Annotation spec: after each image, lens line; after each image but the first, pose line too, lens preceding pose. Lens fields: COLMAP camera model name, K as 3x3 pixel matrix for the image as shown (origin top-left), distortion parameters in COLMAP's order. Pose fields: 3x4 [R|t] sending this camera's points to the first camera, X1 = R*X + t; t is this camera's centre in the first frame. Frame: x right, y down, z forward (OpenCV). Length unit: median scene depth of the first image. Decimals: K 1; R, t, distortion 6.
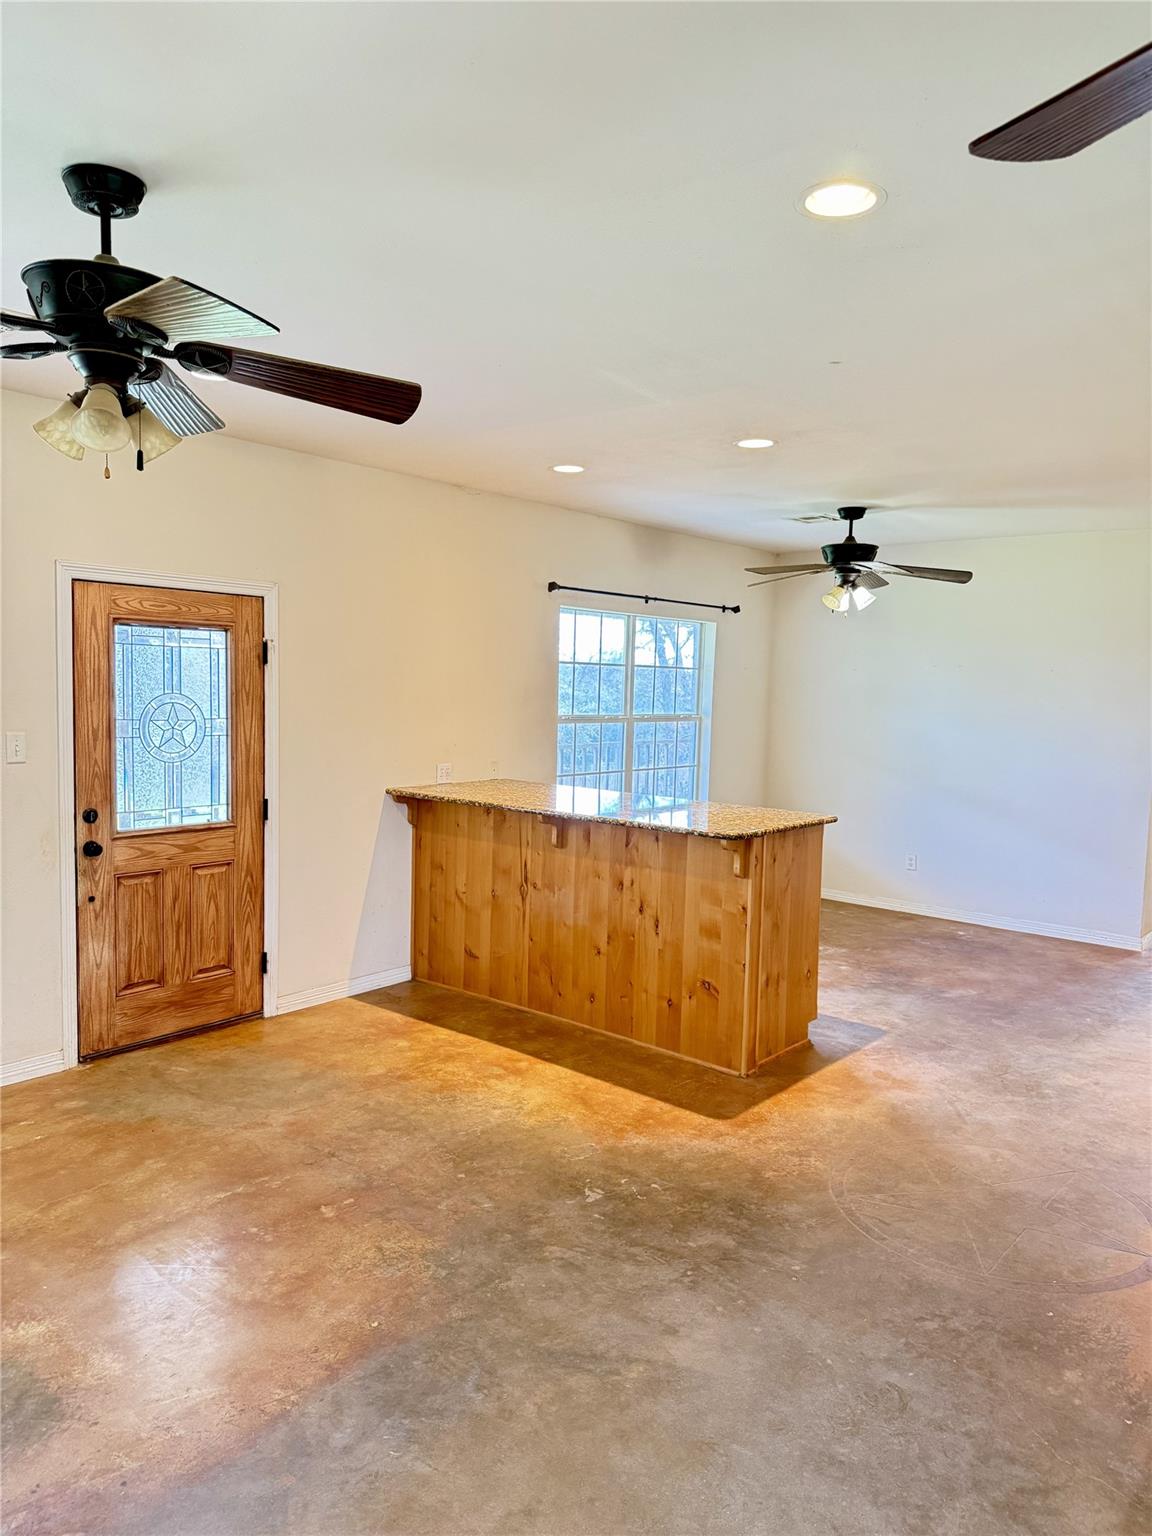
lens RADIAL K [[1066.5, 0, 576.0], [0, 1066.5, 768.0], [0, 0, 1]] dist [0.090380, -0.133966]
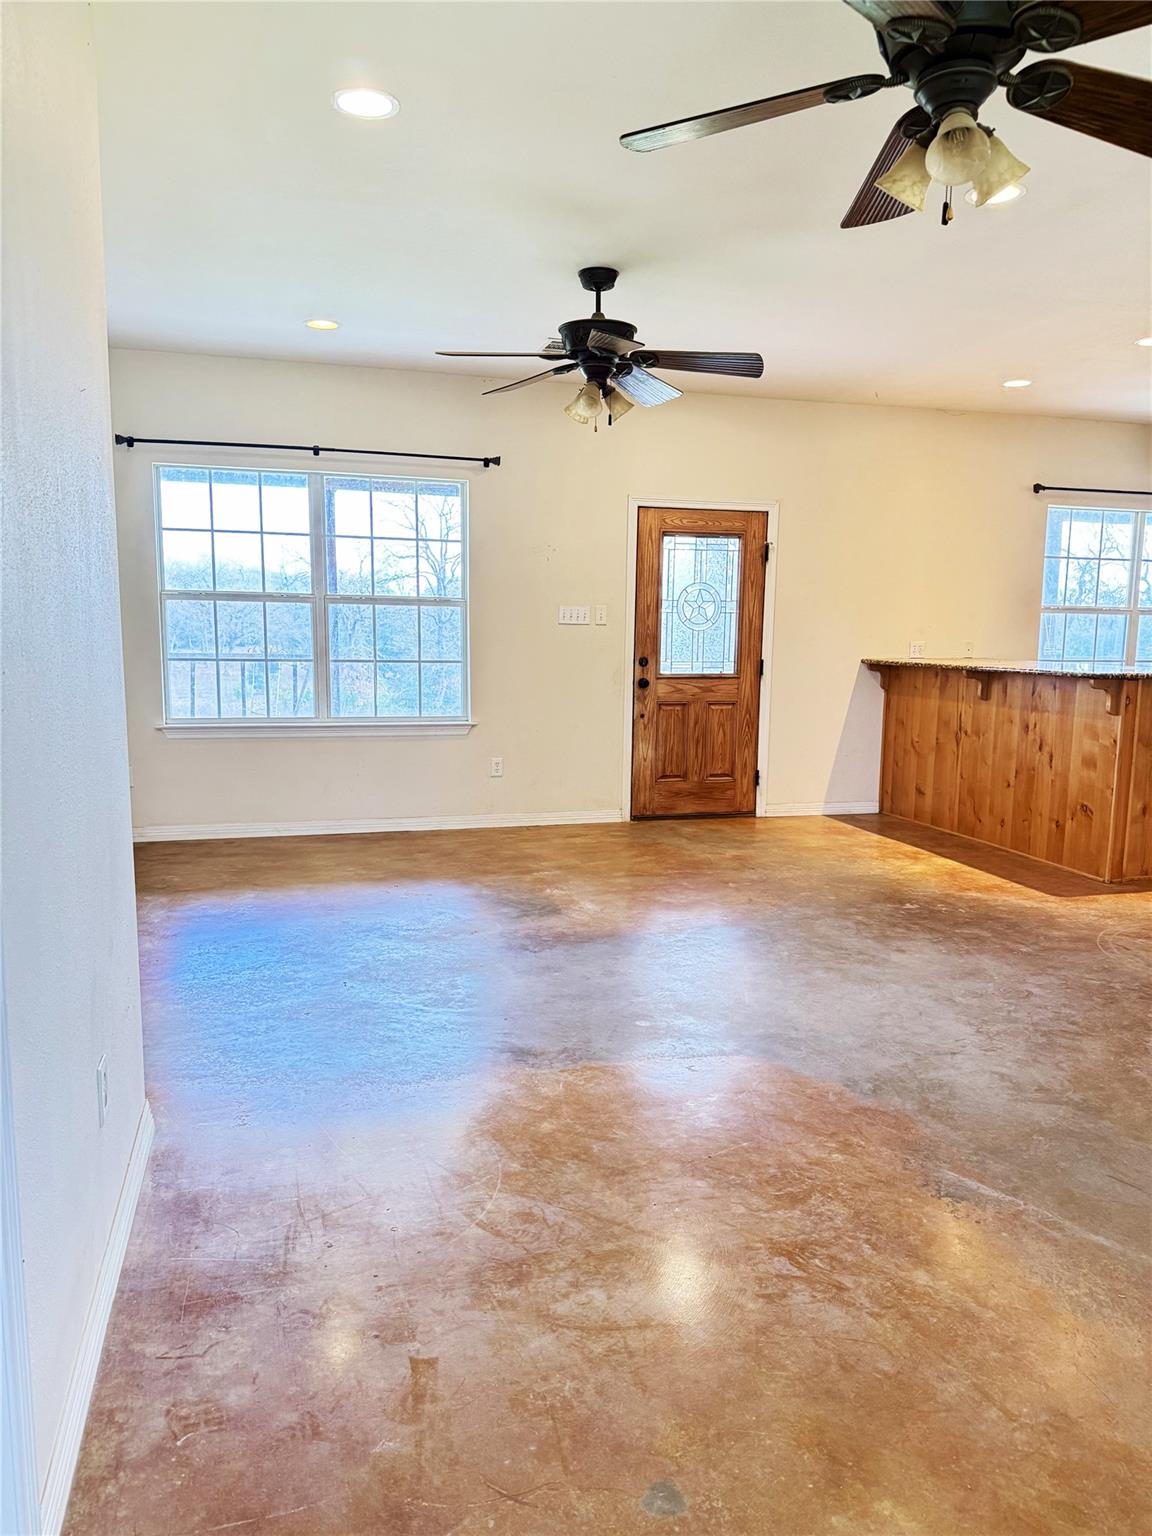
lens RADIAL K [[1066.5, 0, 576.0], [0, 1066.5, 768.0], [0, 0, 1]] dist [0.090380, -0.133966]
pose [[0.824722, 0.058436, -0.562512, 0.318375], [-0.036707, 0.998081, 0.049867, 0.115657], [0.564346, -0.020478, 0.825284, -0.299904]]
